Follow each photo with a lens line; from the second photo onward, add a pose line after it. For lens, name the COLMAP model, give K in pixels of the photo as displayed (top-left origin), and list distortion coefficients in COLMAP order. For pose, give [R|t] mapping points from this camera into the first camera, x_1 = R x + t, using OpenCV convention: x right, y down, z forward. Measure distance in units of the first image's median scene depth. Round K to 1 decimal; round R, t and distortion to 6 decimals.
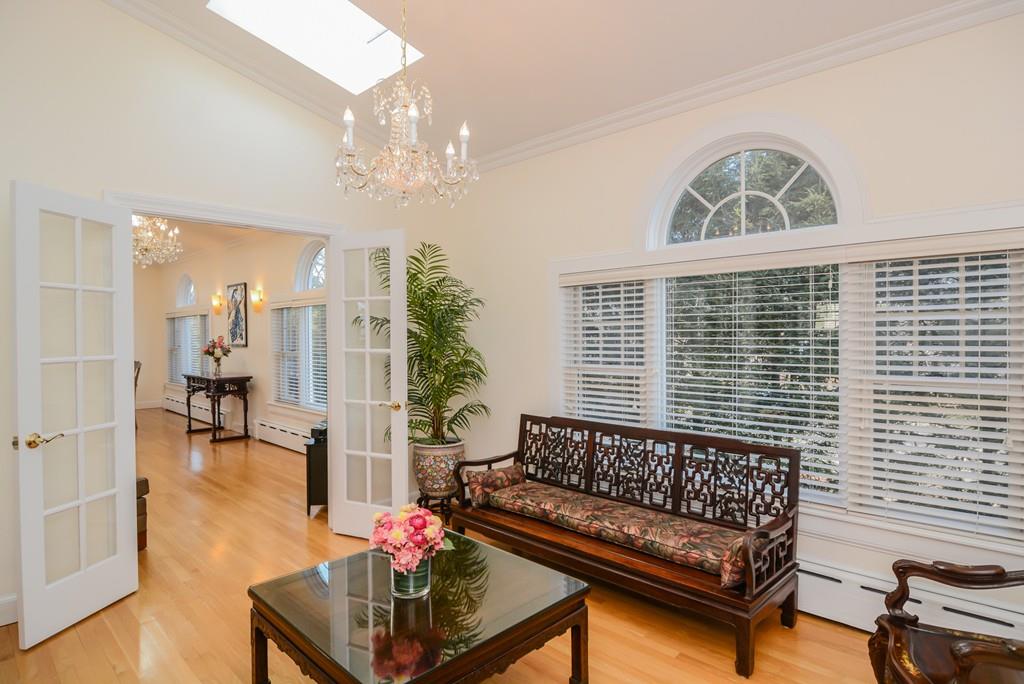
lens RADIAL K [[564.5, 0, 512.9], [0, 564.5, 335.5], [0, 0, 1]] dist [0.000062, -0.002798]
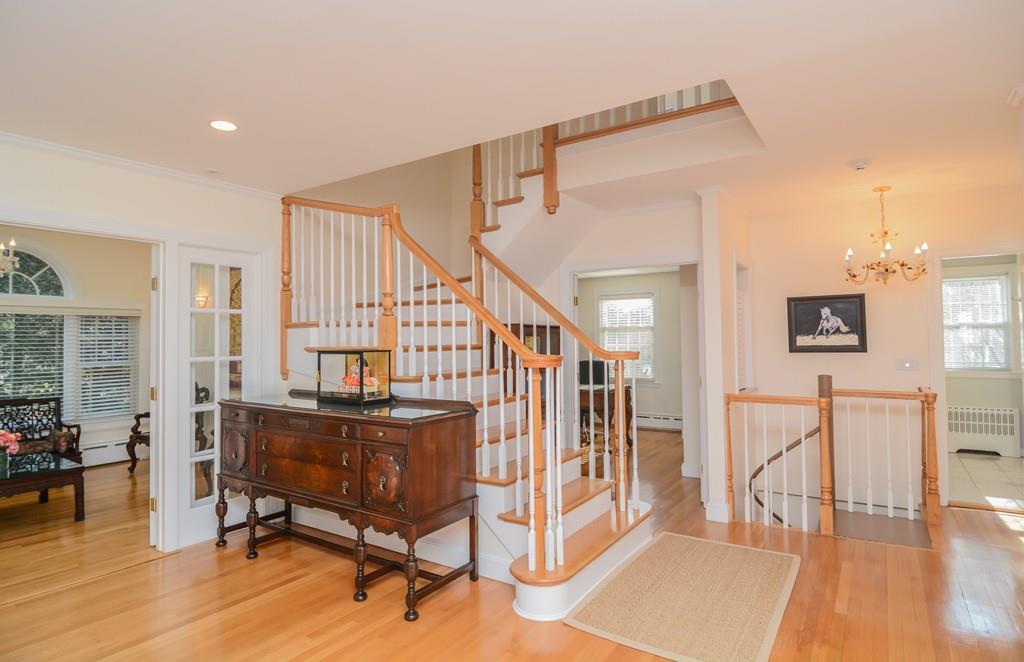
lens RADIAL K [[556.9, 0, 514.1], [0, 556.9, 323.6], [0, 0, 1]] dist [-0.017301, -0.003253]
pose [[-0.181018, 0.035892, 0.982825, -1.646965], [0.018484, 0.999281, -0.033089, 0.014150], [-0.983306, 0.012176, -0.181551, -0.320811]]
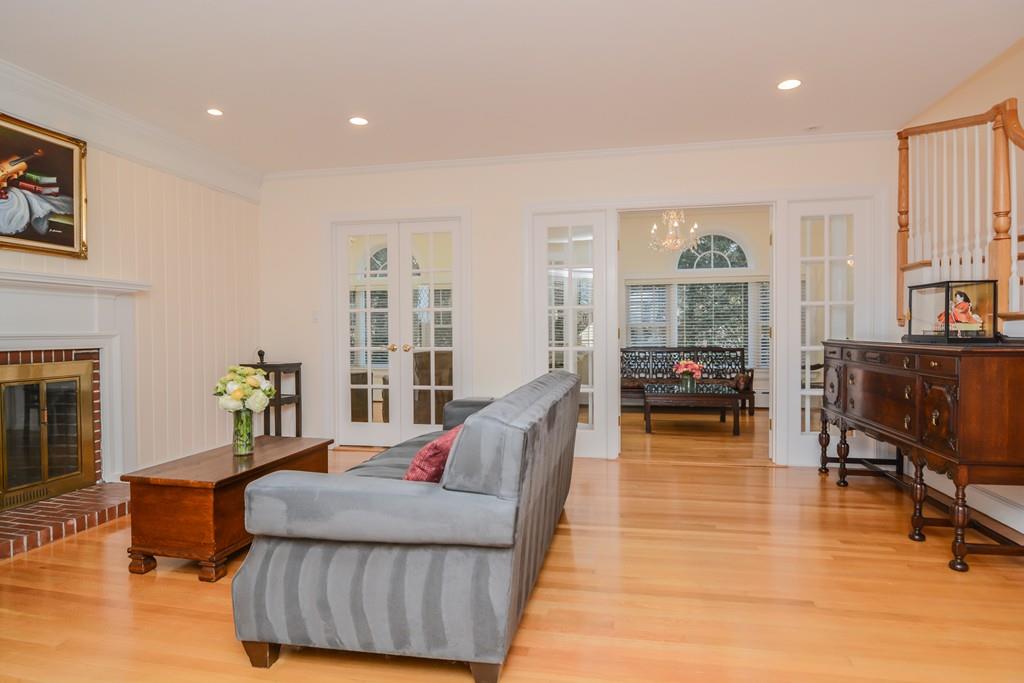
lens RADIAL K [[583.3, 0, 513.0], [0, 583.3, 344.9], [0, 0, 1]] dist [-0.008766, -0.003295]
pose [[0.830681, -0.016173, 0.556513, -1.708717], [0.010045, 0.999851, 0.014063, 0.113748], [-0.556658, -0.006092, 0.830720, -0.637397]]
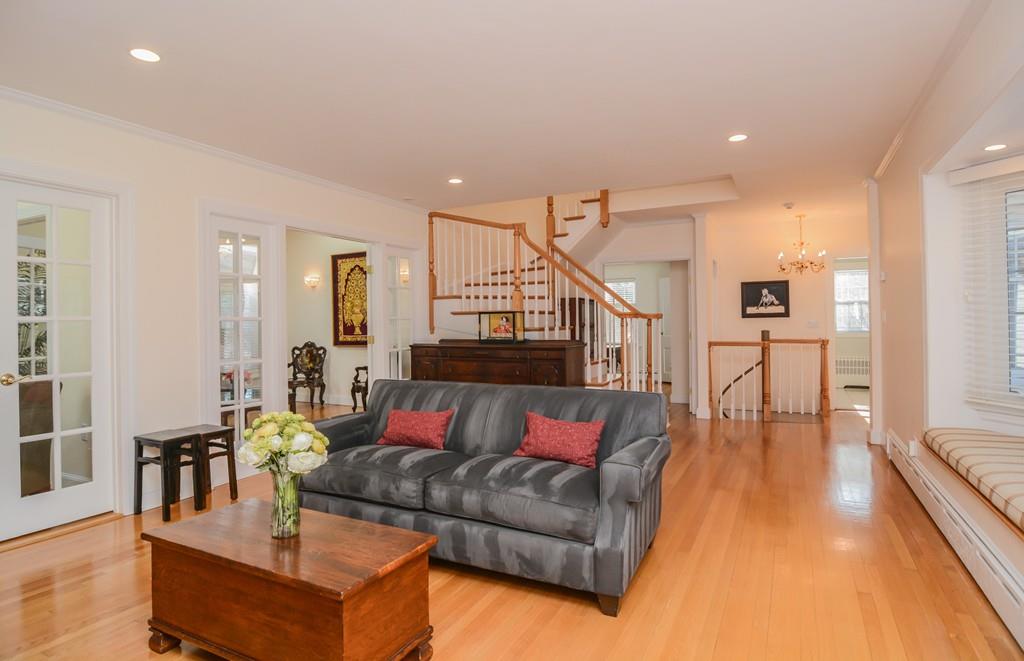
lens RADIAL K [[556.9, 0, 513.3], [0, 556.9, 322.5], [0, 0, 1]] dist [-0.017301, -0.003253]
pose [[-0.299025, 0.010526, 0.954187, -2.272146], [0.019588, 0.999796, -0.004891, 0.071815], [-0.954044, 0.017228, -0.299170, 0.321671]]
